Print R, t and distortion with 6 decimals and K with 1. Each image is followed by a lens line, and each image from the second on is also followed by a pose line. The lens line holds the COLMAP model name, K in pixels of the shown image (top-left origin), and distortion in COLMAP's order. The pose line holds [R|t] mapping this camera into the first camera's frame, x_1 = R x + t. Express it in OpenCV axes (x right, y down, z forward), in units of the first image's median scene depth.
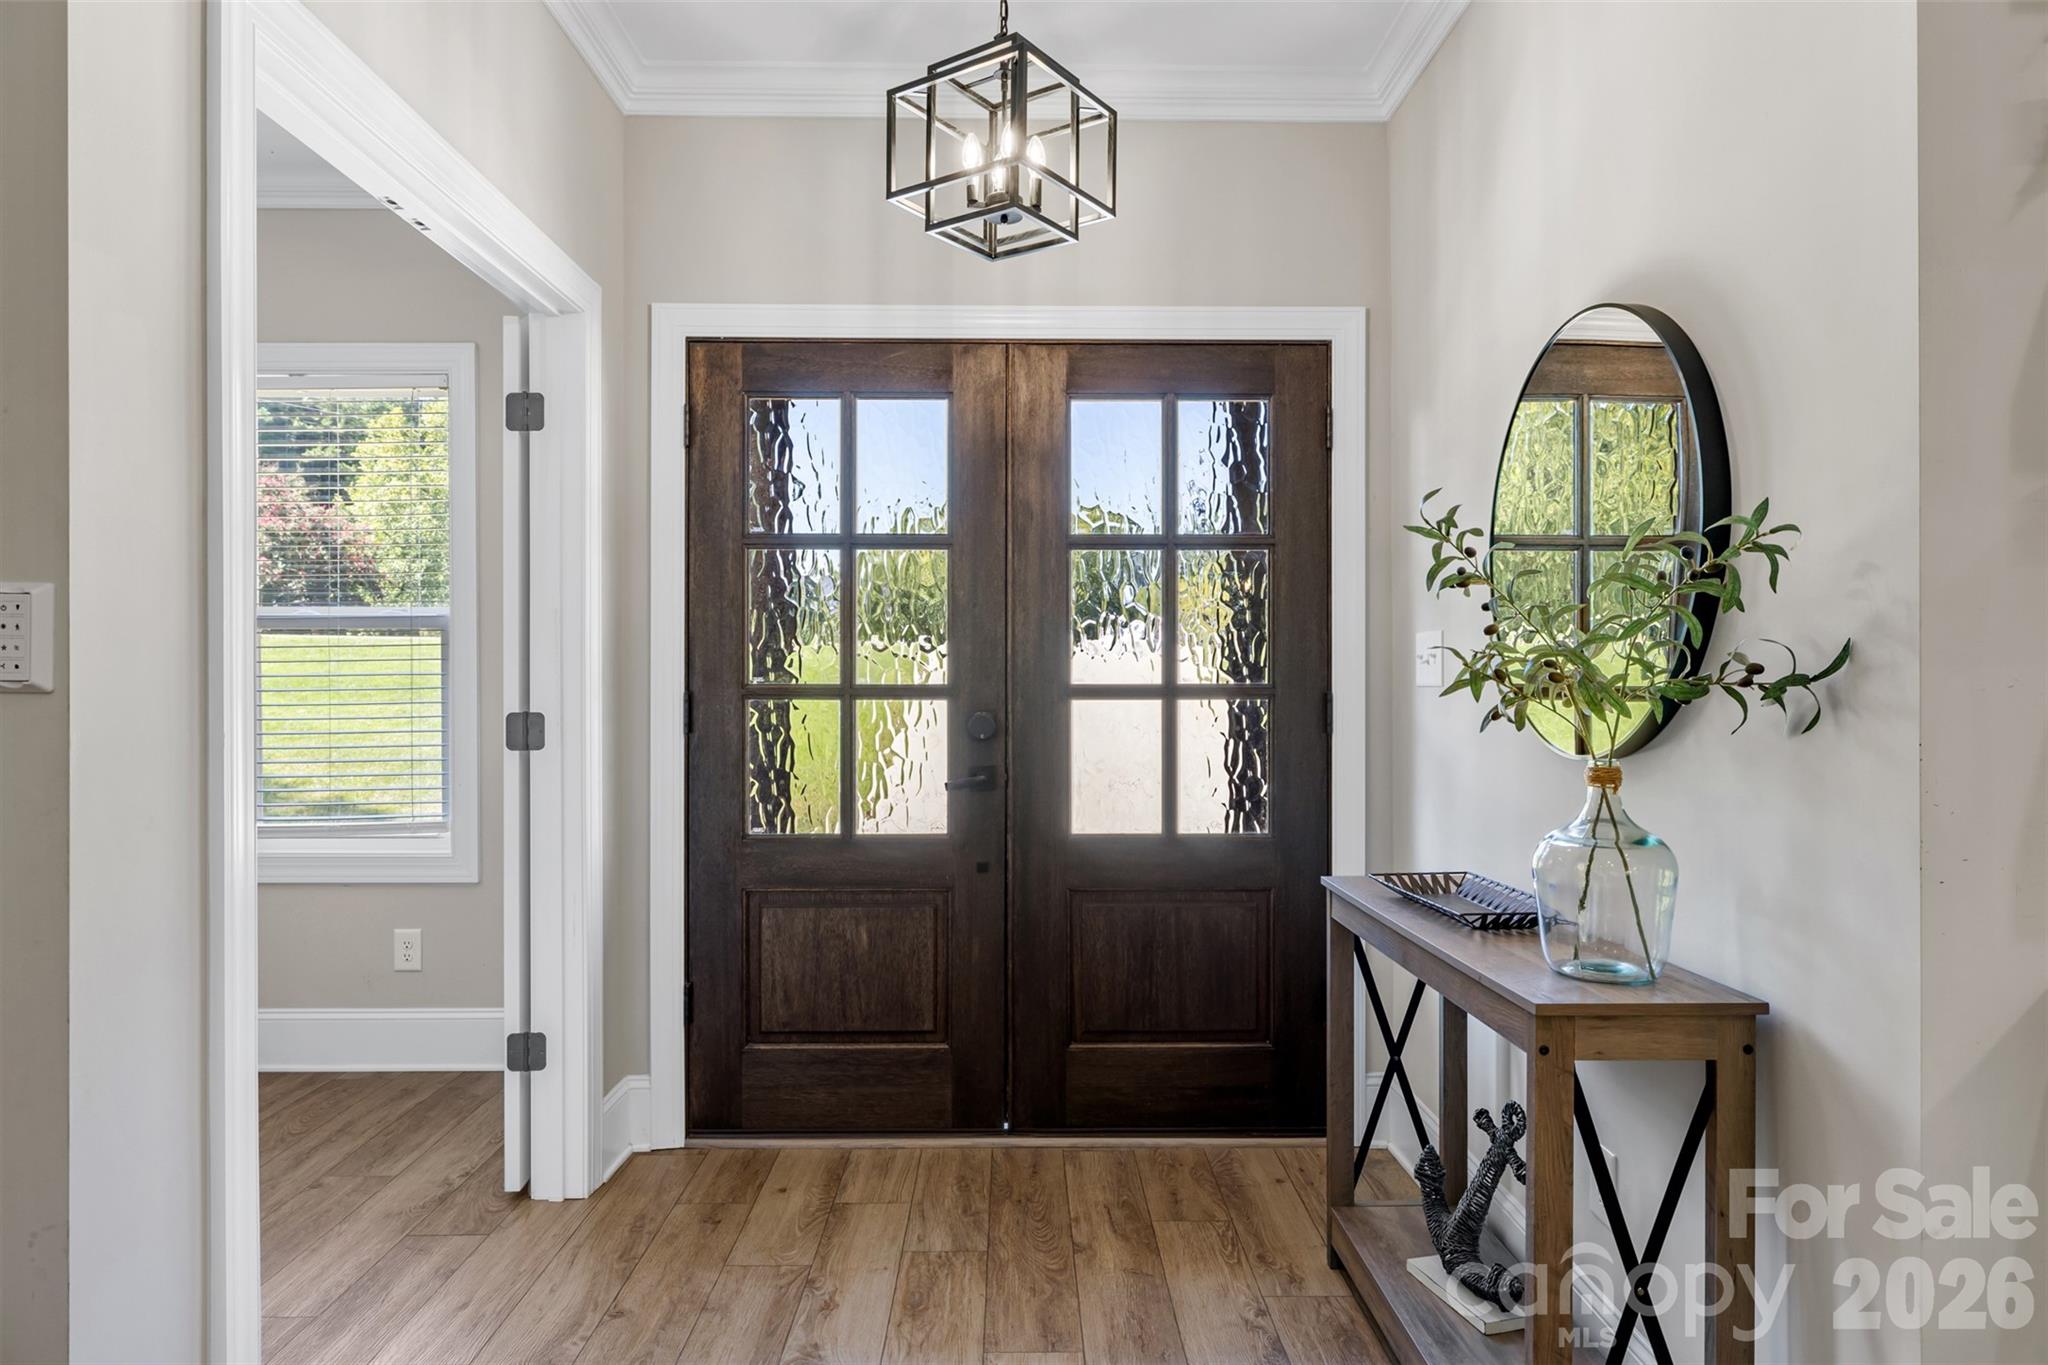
lens RADIAL K [[1202.6, 0, 1032.6], [0, 1202.6, 701.4], [0, 0, 1]] dist [0.002450, 0.000756]
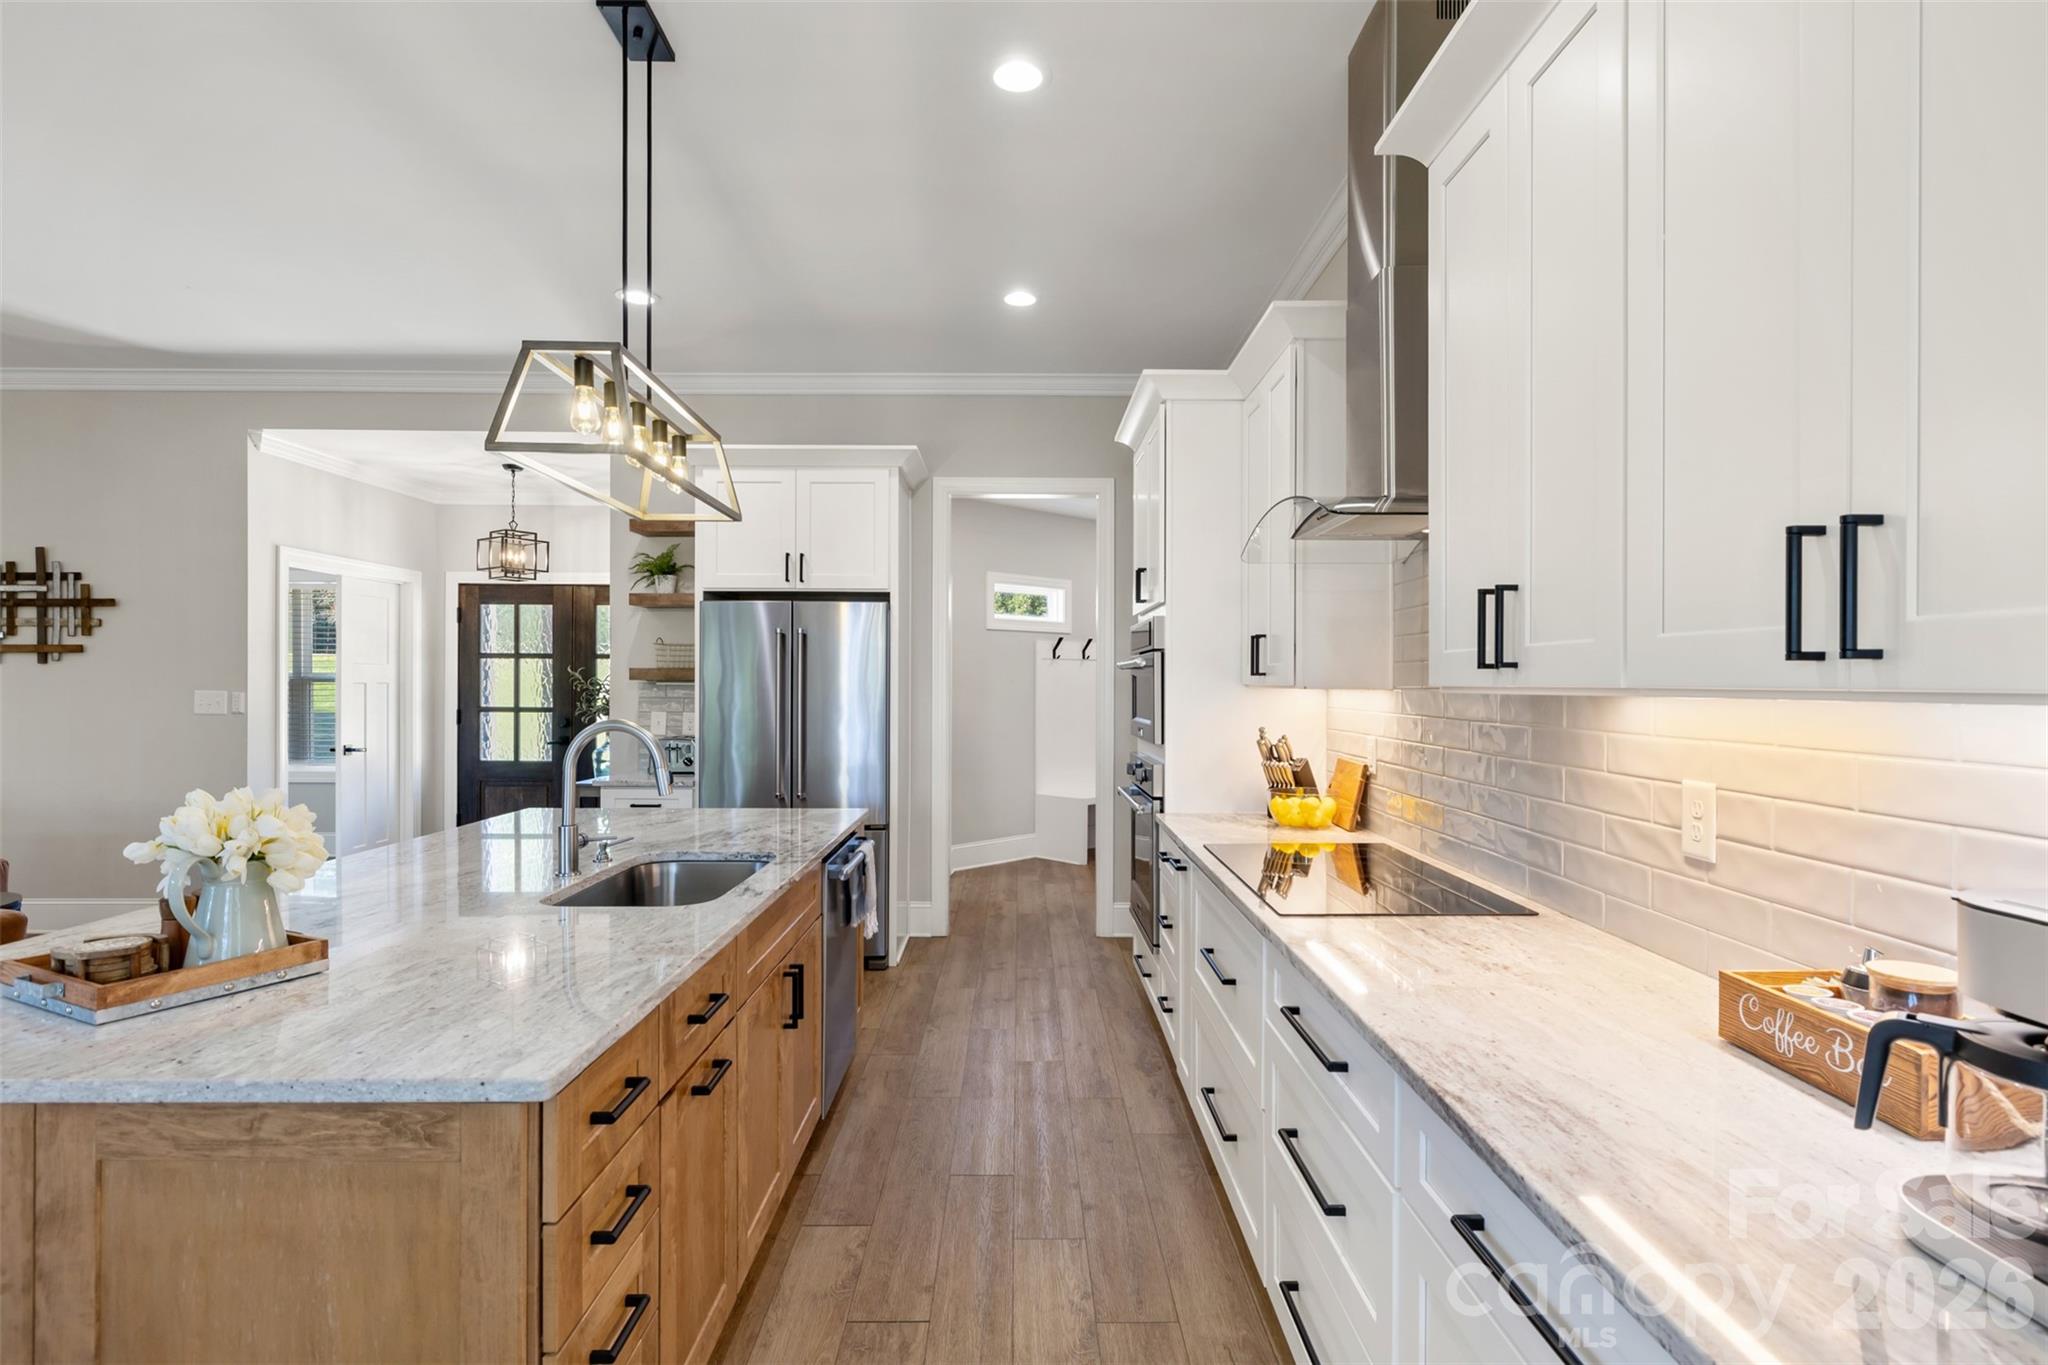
lens RADIAL K [[1042.0, 0, 1028.3], [0, 1042.0, 687.3], [0, 0, 1]] dist [-0.005254, 0.001324]
pose [[0.999930, 0.006091, -0.010157, 1.065919], [-0.005949, 0.999885, 0.013934, -0.101145], [0.010240, -0.013872, 0.999851, -1.414108]]
